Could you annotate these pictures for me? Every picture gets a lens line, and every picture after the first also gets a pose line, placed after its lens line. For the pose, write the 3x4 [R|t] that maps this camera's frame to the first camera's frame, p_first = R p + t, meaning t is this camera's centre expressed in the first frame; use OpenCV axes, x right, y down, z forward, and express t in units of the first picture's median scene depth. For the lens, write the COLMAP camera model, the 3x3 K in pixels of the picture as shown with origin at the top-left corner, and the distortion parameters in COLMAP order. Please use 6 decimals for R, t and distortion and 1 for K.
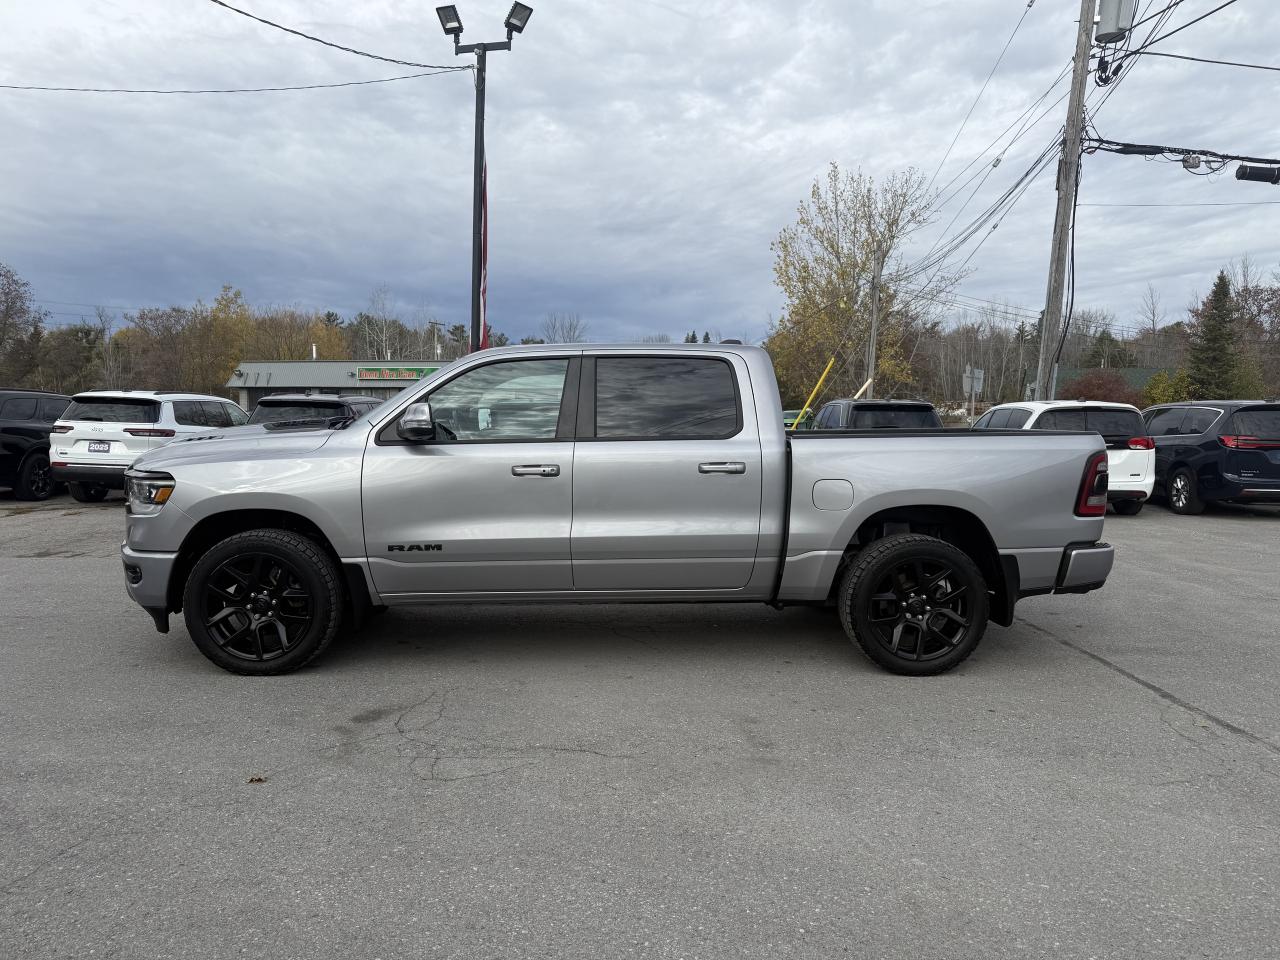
lens RADIAL K [[887.0, 0, 640.0], [0, 887.0, 480.0], [0, 0, 1]] dist [0.020504, -0.007215]
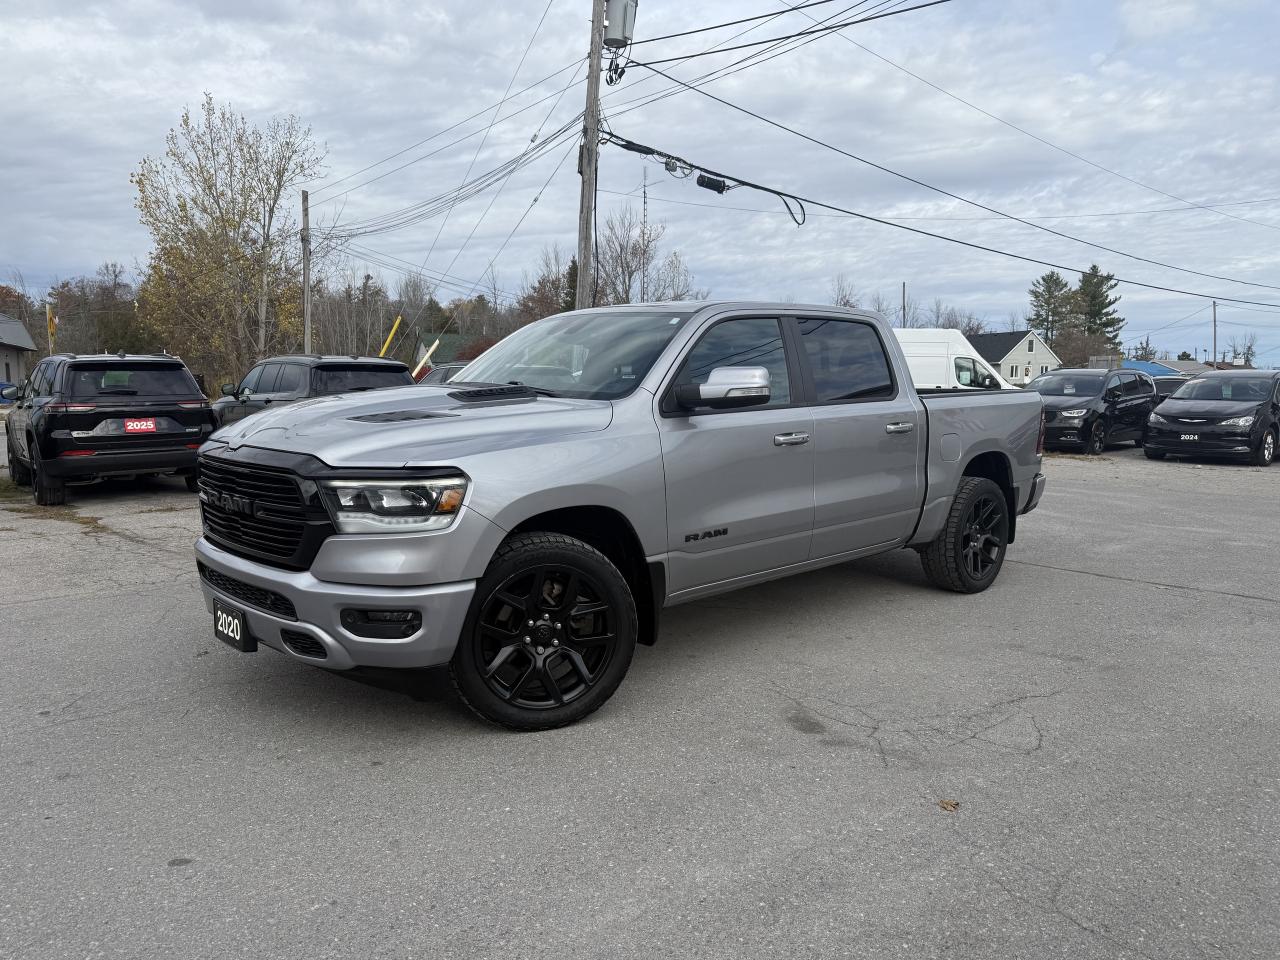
lens RADIAL K [[887.0, 0, 640.0], [0, 887.0, 480.0], [0, 0, 1]] dist [0.020504, -0.007215]
pose [[0.770420, -0.076372, 0.632946, -0.293739], [0.048236, 0.996936, 0.061579, -0.011478], [-0.635710, -0.016911, 0.771743, 0.130878]]
